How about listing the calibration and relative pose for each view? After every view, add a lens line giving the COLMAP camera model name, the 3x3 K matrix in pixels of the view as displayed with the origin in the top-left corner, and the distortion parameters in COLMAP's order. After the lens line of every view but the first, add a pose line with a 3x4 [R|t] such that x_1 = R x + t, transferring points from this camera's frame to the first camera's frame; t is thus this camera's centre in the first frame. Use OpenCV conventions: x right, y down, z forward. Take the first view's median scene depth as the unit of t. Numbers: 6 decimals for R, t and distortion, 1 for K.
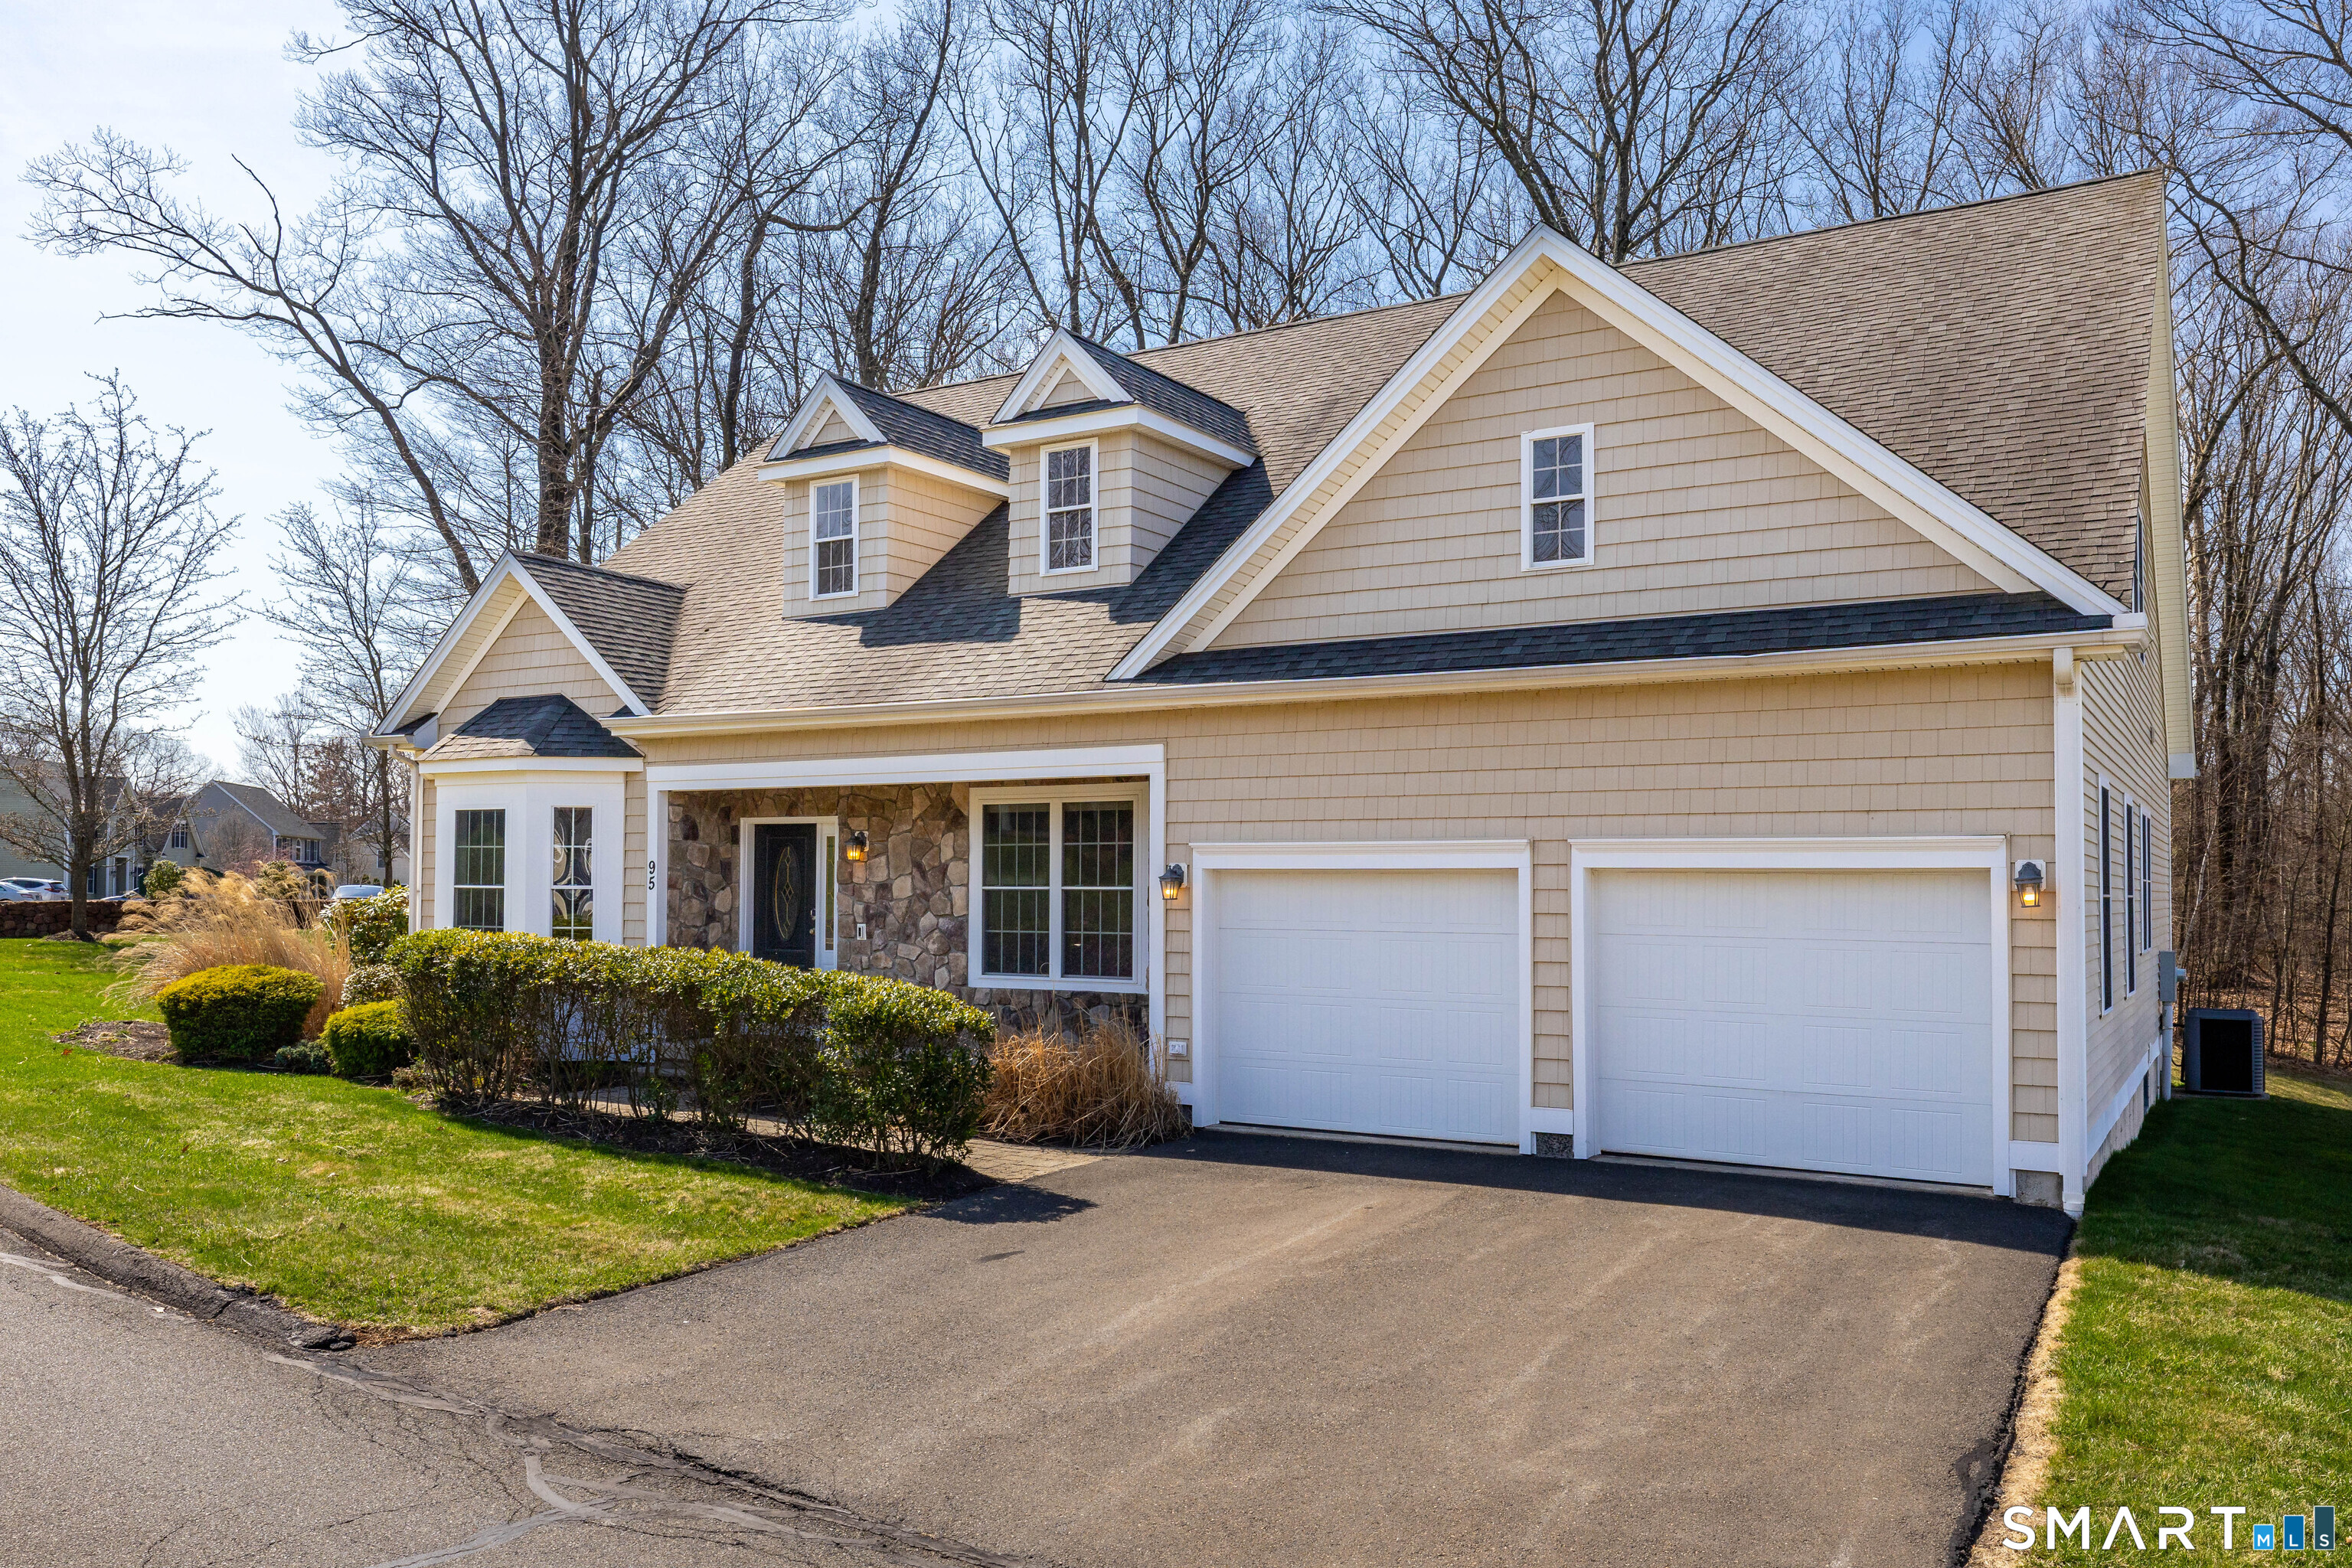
lens RADIAL K [[1853.1, 0, 1176.0], [0, 1853.1, 784.0], [0, 0, 1]] dist [0.002758, 0.000408]
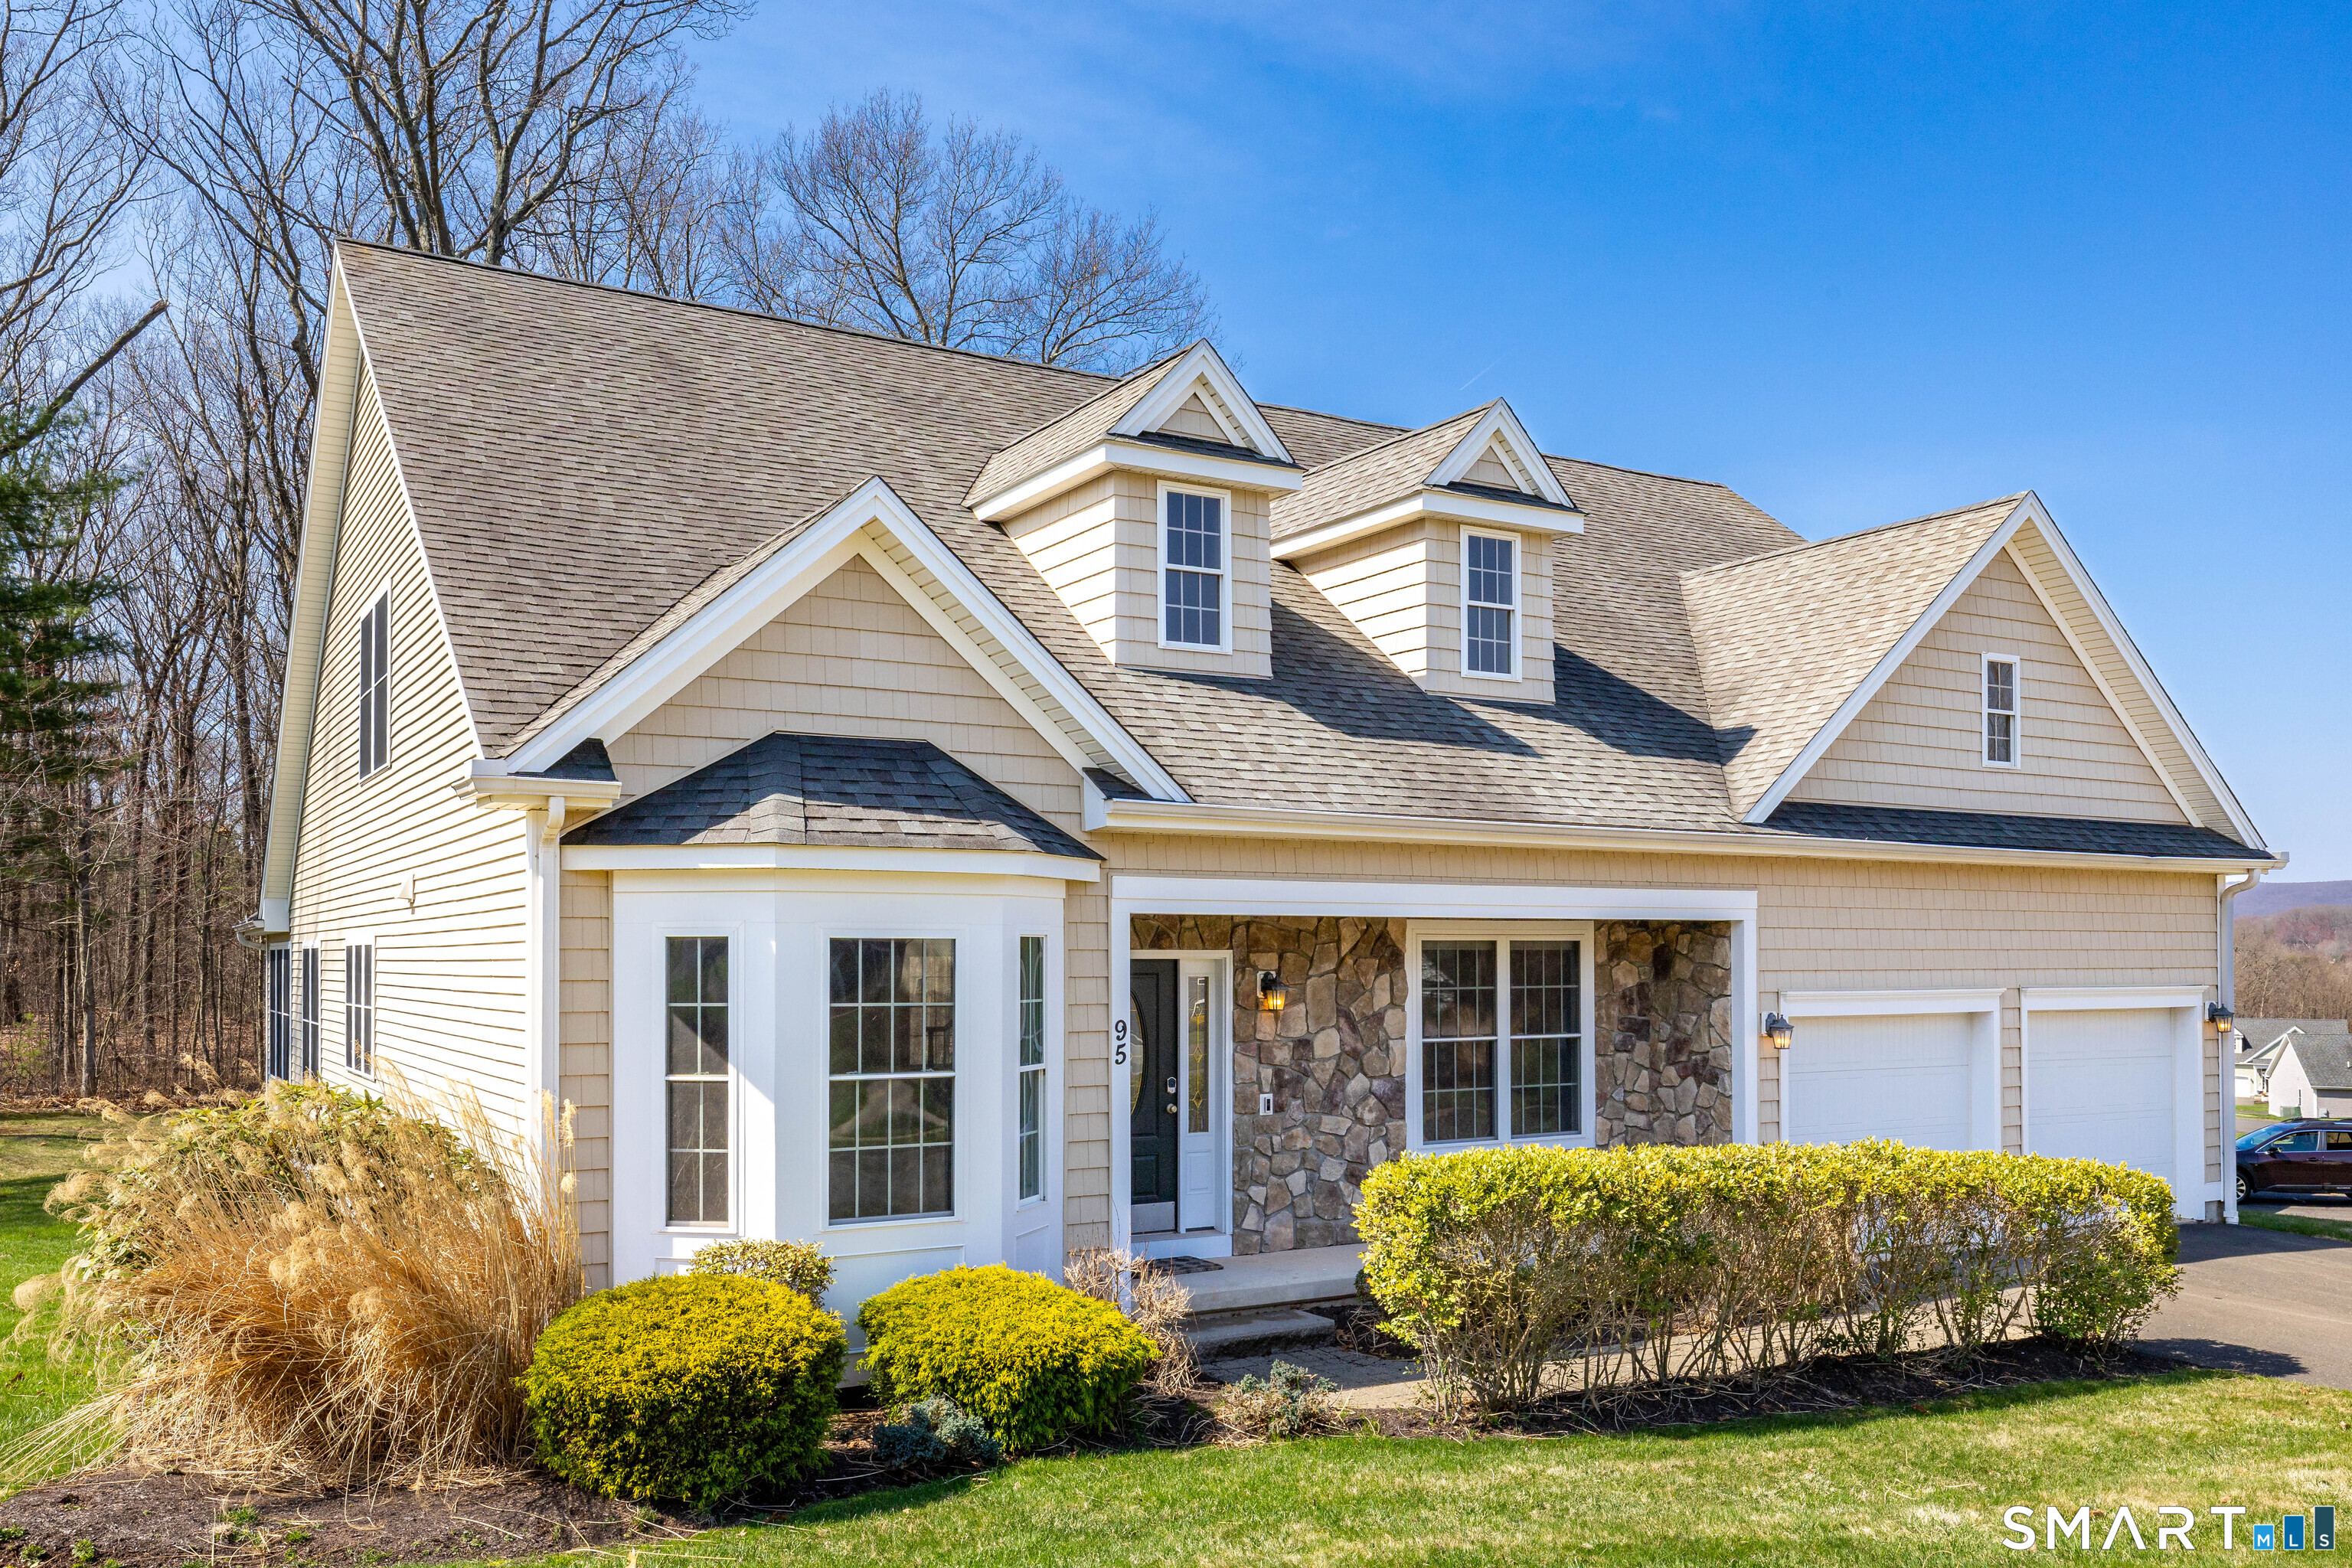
lens RADIAL K [[1796.0, 0, 1173.3], [0, 1796.0, 882.2], [0, 0, 1]] dist [-0.001226, -0.001790]
pose [[0.473002, 0.029941, 0.880552, -0.865729], [-0.048206, 0.998805, -0.008067, -0.003113], [-0.879741, -0.038633, 0.473881, 0.714683]]
